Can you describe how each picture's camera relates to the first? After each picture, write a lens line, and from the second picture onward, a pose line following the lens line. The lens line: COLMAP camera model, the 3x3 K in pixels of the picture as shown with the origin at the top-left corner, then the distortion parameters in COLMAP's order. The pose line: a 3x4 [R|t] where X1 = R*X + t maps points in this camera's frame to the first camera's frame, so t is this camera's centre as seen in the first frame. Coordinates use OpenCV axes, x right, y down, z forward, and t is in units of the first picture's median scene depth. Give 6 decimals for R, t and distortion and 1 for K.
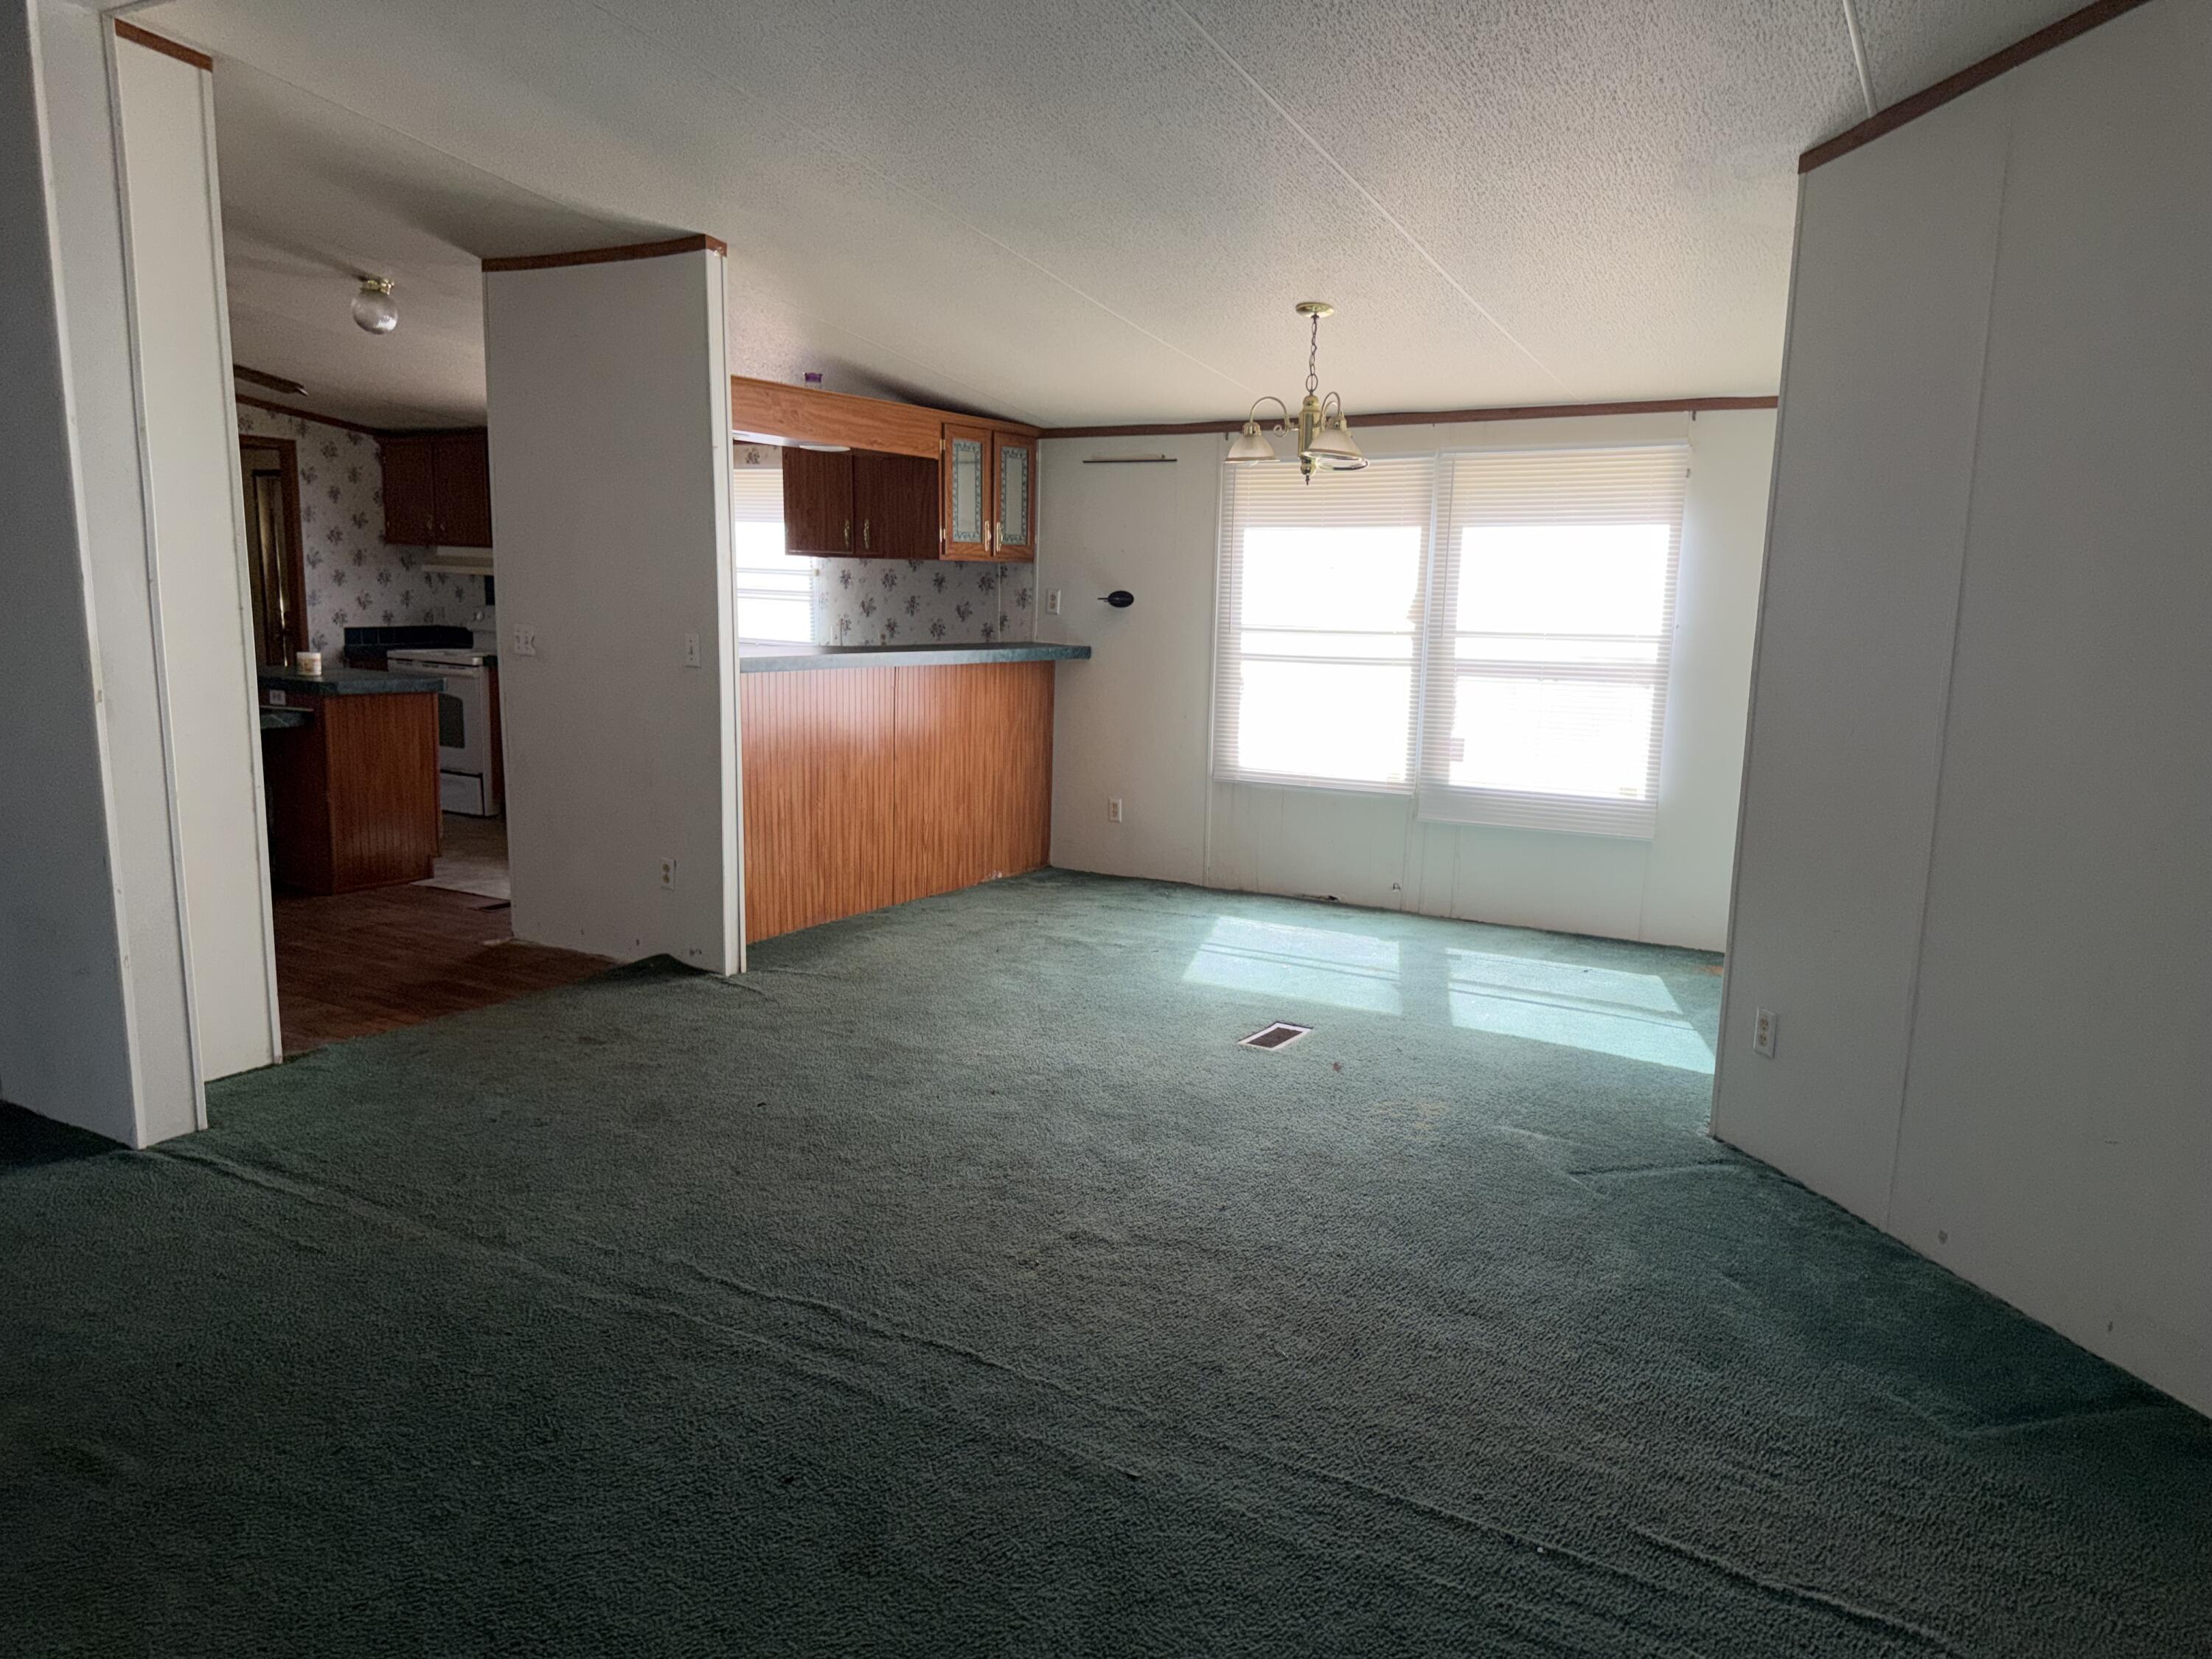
lens RADIAL K [[1566.1, 0, 1106.0], [0, 1566.1, 829.5], [0, 0, 1]] dist [0.030146, 0.001975]
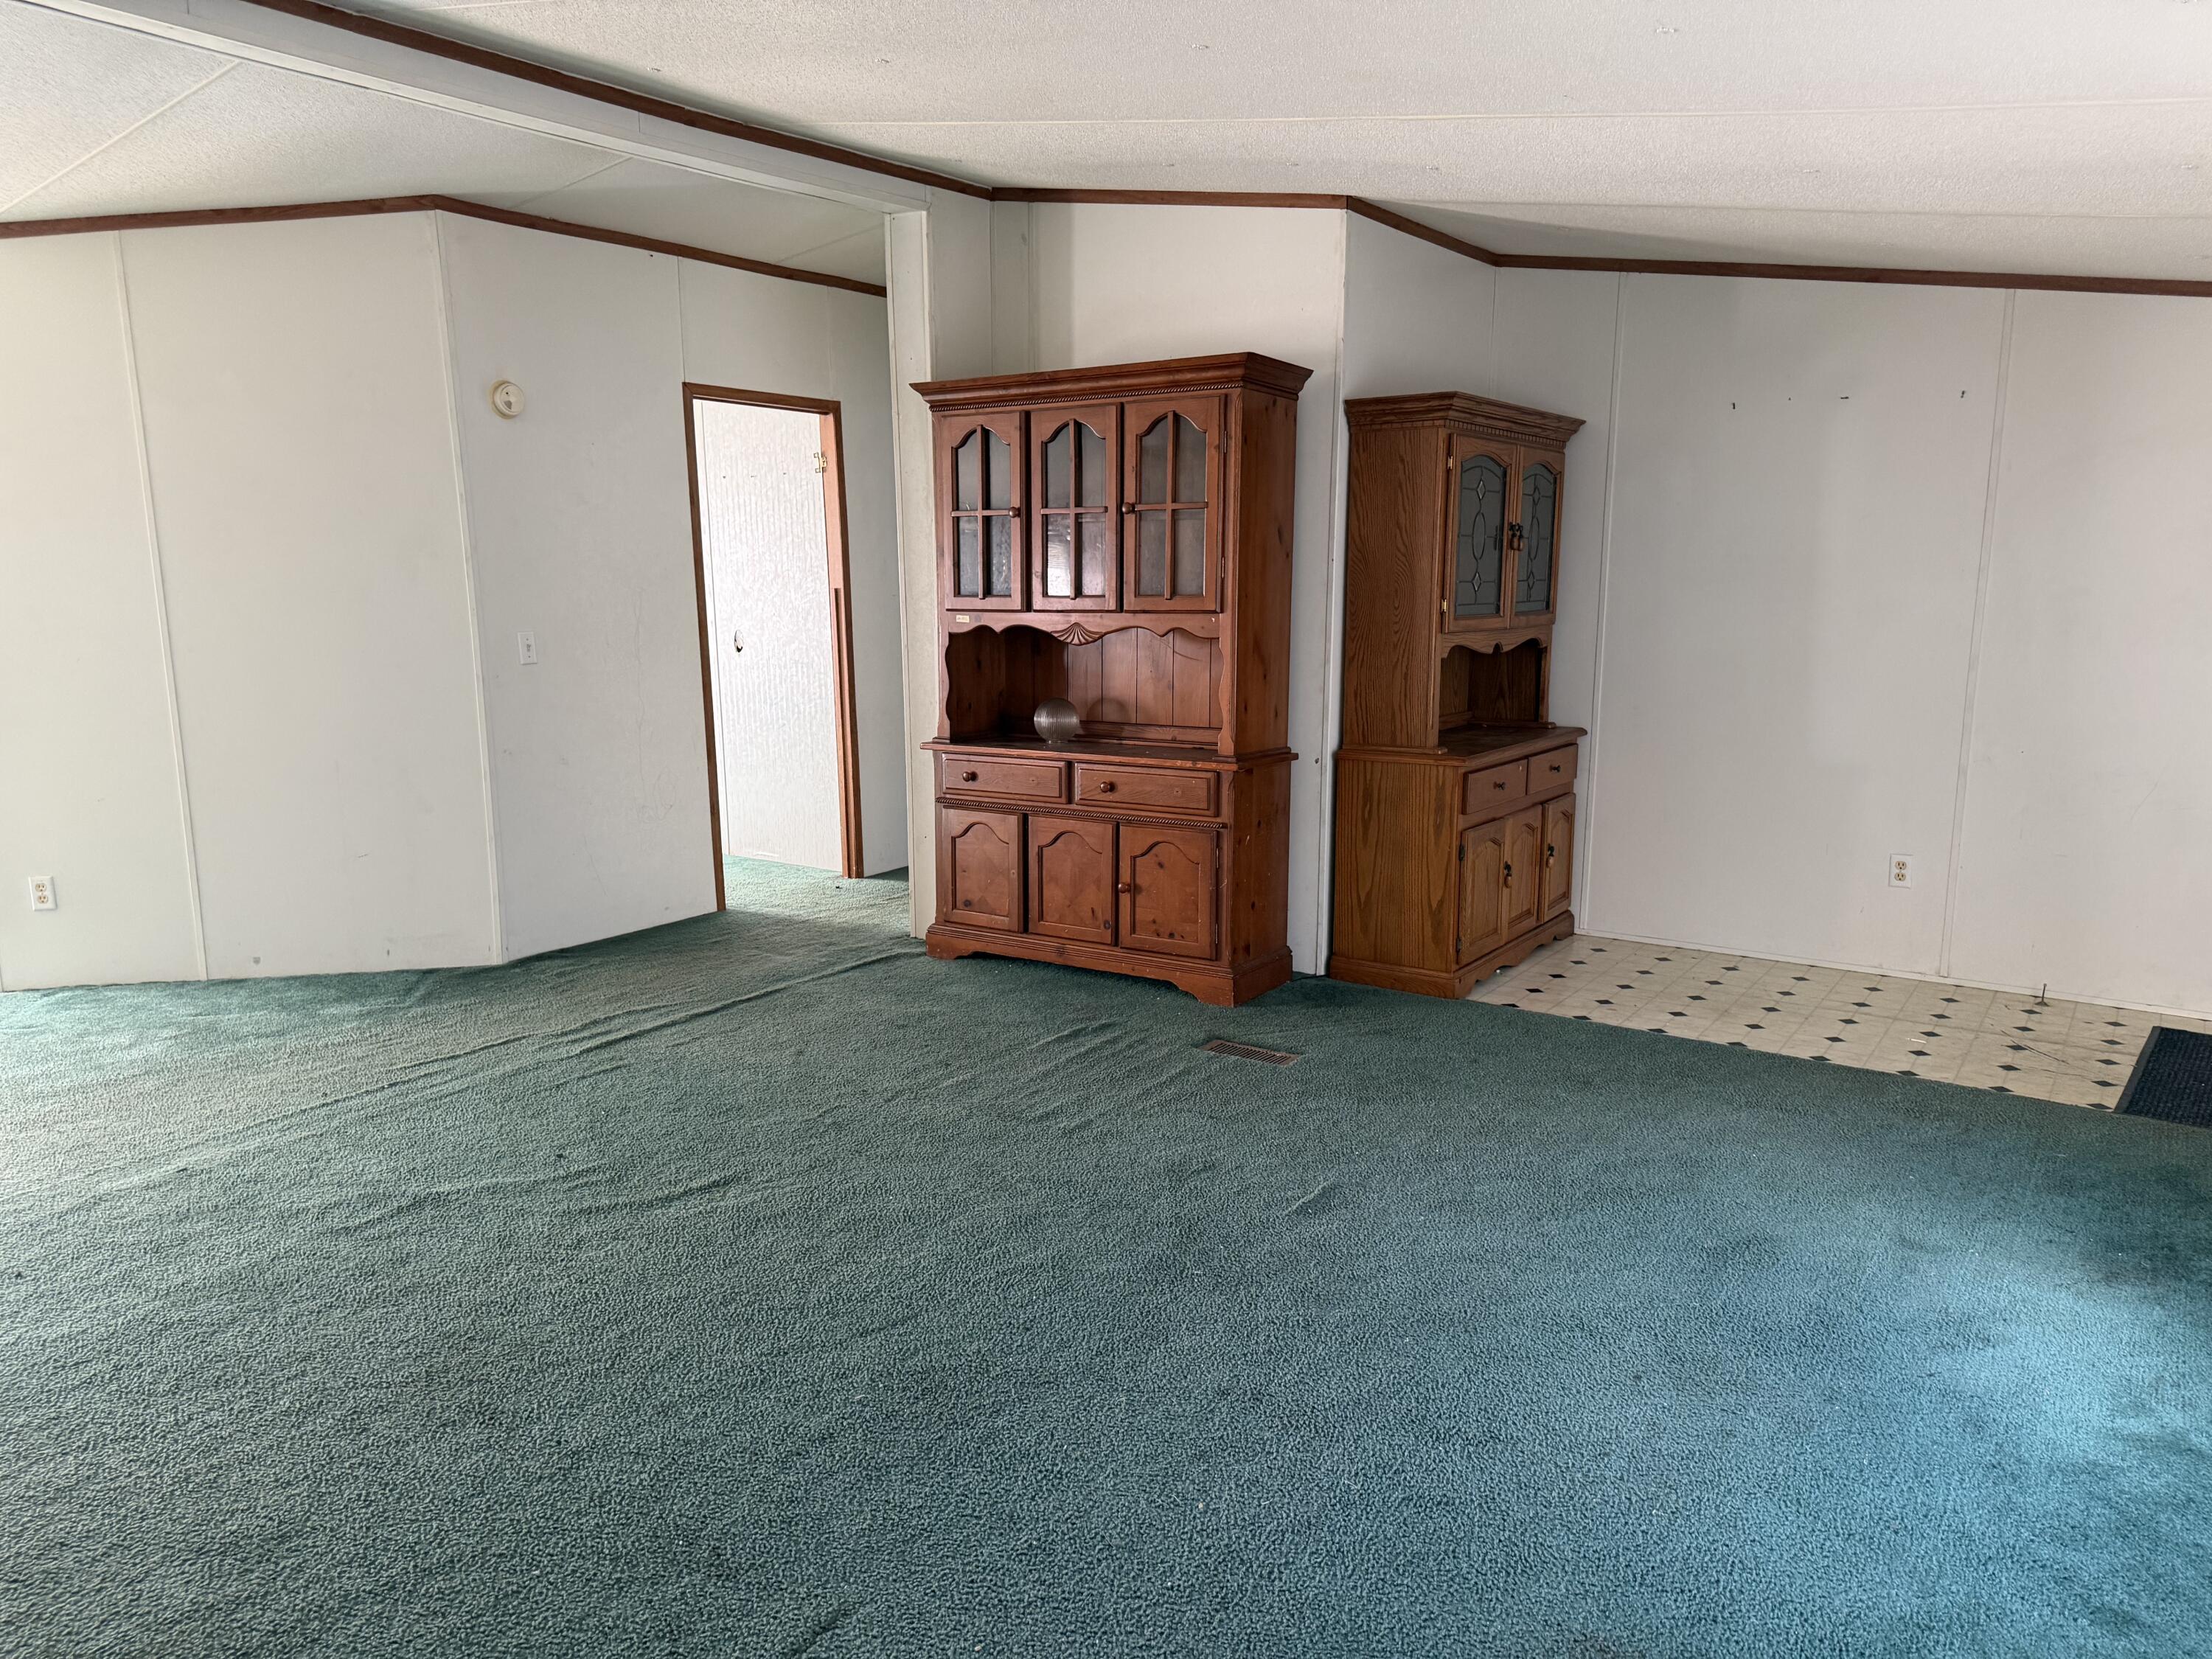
lens RADIAL K [[1566.1, 0, 1106.0], [0, 1566.1, 829.5], [0, 0, 1]] dist [0.030146, 0.001975]
pose [[0.081839, -0.191768, 0.978022, -1.067481], [0.167140, 0.970057, 0.176220, -0.012598], [-0.982531, 0.149045, 0.111440, -0.053140]]
